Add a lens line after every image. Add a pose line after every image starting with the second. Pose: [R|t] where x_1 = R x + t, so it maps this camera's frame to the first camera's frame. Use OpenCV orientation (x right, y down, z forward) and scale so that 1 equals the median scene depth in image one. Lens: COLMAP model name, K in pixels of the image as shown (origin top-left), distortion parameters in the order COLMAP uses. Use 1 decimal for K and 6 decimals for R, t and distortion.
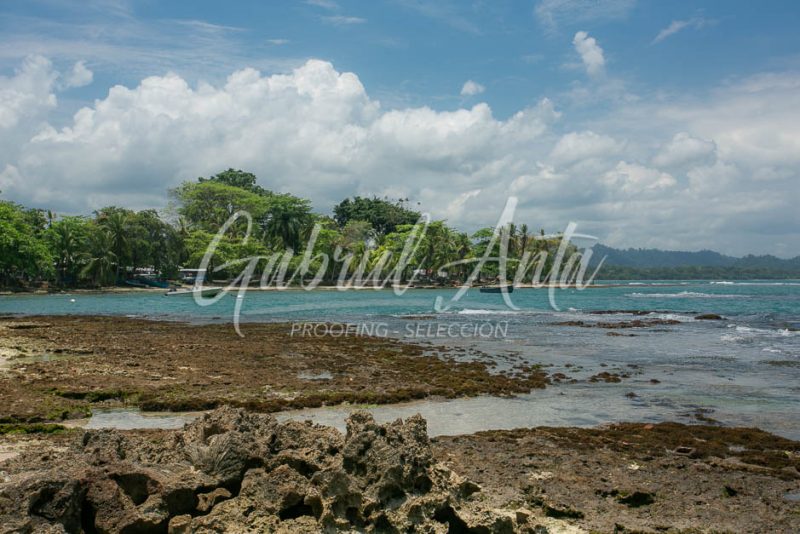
lens RADIAL K [[843.2, 0, 400.0], [0, 843.2, 267.0], [0, 0, 1]] dist [0.006522, 0.116471]
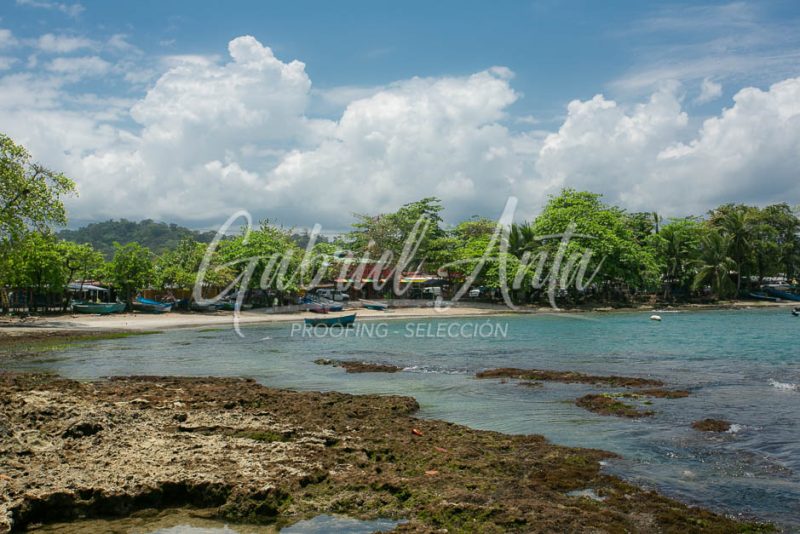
lens RADIAL K [[843.2, 0, 400.0], [0, 843.2, 267.0], [0, 0, 1]] dist [0.006522, 0.116471]
pose [[0.754177, -0.035243, -0.655724, -0.045939], [0.024538, 0.999374, -0.025490, 0.003869], [0.656212, 0.003134, 0.754570, 0.173921]]
